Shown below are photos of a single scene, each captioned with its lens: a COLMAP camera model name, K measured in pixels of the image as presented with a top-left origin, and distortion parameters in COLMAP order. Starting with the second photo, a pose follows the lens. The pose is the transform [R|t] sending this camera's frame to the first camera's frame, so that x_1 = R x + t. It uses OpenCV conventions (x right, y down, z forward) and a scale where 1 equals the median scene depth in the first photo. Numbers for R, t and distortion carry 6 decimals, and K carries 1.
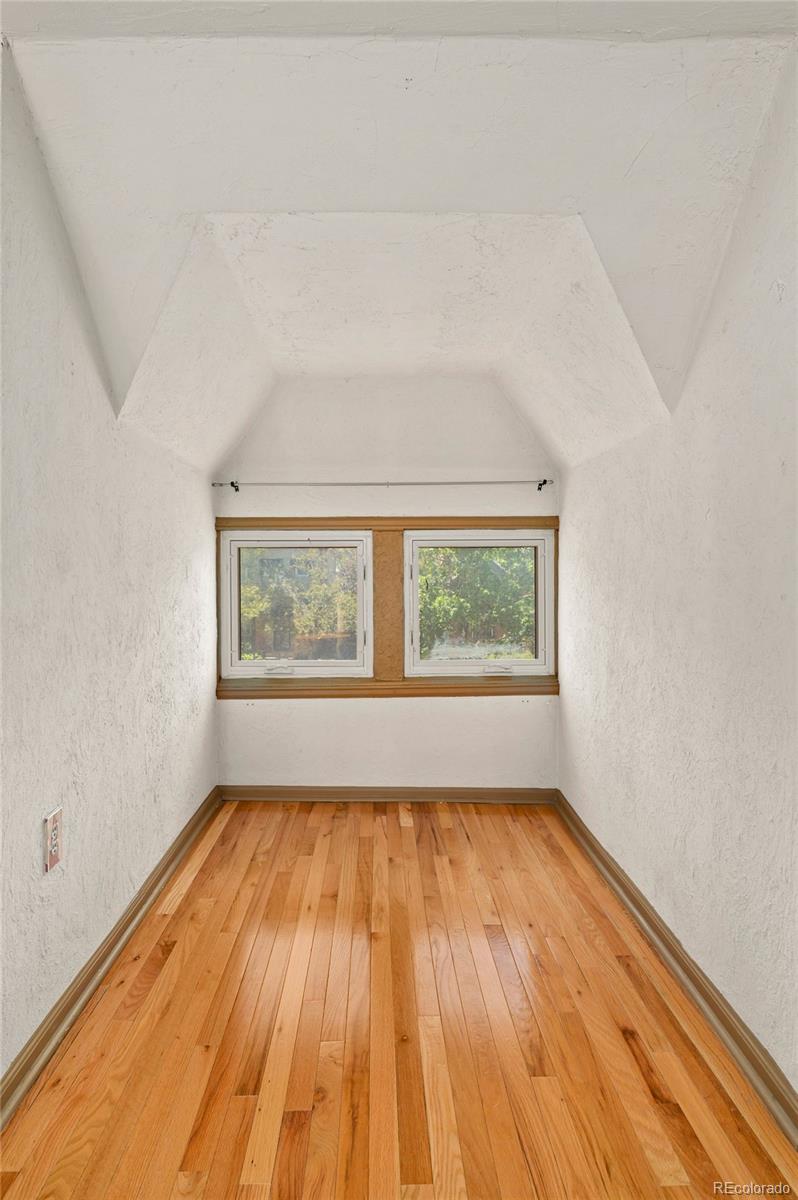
lens RADIAL K [[700.7, 0, 396.0], [0, 700.7, 577.9], [0, 0, 1]] dist [-0.001465, -0.000220]
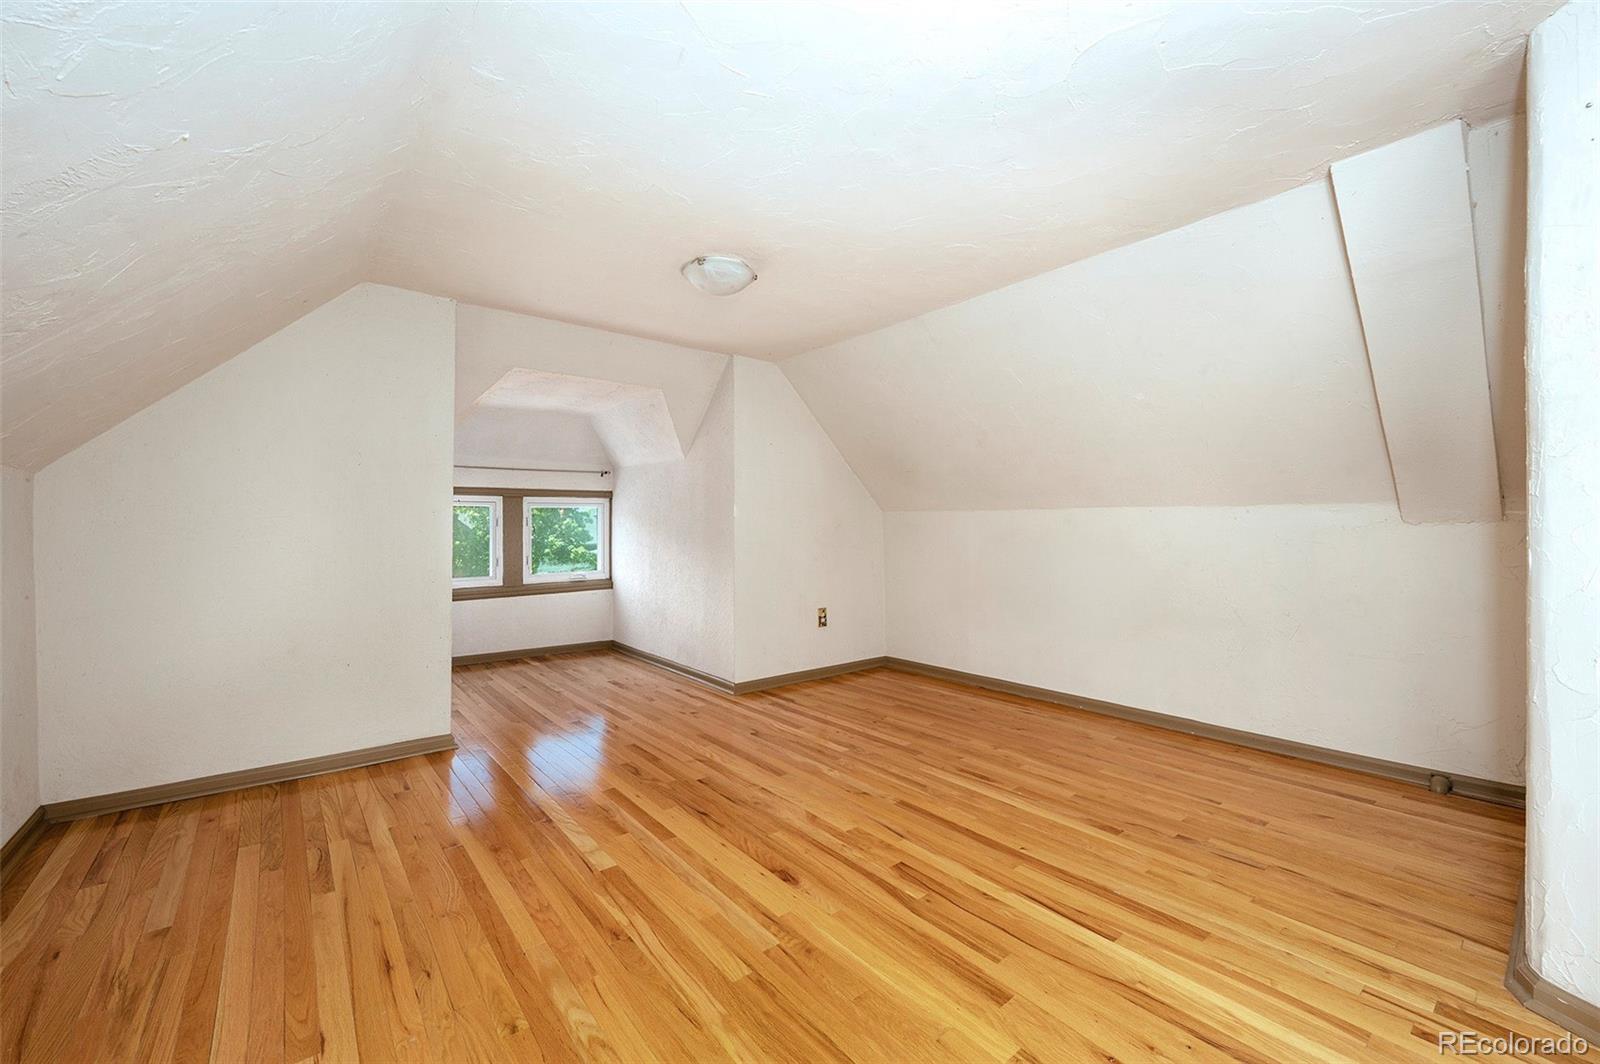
lens RADIAL K [[636.7, 0, 807.7], [0, 636.7, 524.7], [0, 0, 1]] dist [0.000210, -0.000171]
pose [[0.785138, -0.002419, 0.619316, -0.397675], [0.007219, 0.999960, -0.005246, 0.011903], [-0.619278, 0.008590, 0.785125, -0.622789]]
